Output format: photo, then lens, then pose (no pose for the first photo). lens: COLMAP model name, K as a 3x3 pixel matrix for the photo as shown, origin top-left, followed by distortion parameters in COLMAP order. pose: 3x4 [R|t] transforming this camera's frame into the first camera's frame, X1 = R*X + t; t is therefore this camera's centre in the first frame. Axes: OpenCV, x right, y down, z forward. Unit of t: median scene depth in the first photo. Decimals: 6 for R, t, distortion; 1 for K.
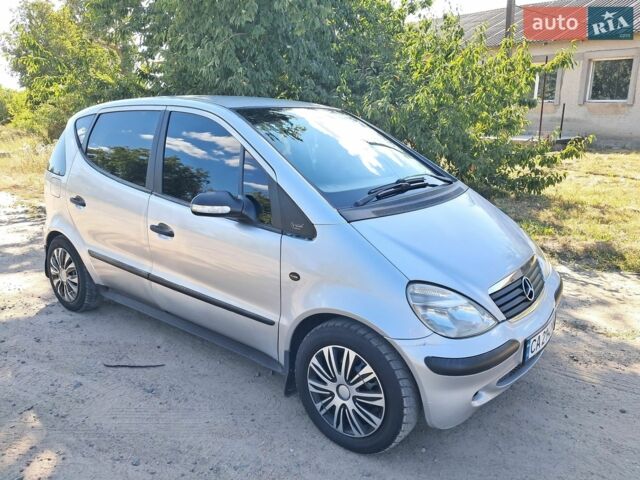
lens RADIAL K [[515.3, 0, 320.0], [0, 515.3, 240.0], [0, 0, 1]] dist [0.011739, -0.009381]
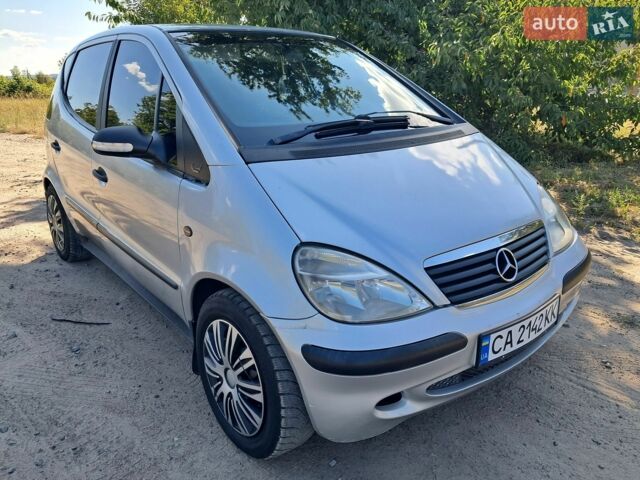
lens RADIAL K [[515.3, 0, 320.0], [0, 515.3, 240.0], [0, 0, 1]] dist [0.011739, -0.009381]
pose [[0.972261, 0.053386, -0.227724, 0.344688], [-0.039289, 0.997046, 0.065995, 0.024643], [0.230574, -0.055217, 0.971487, 0.266962]]
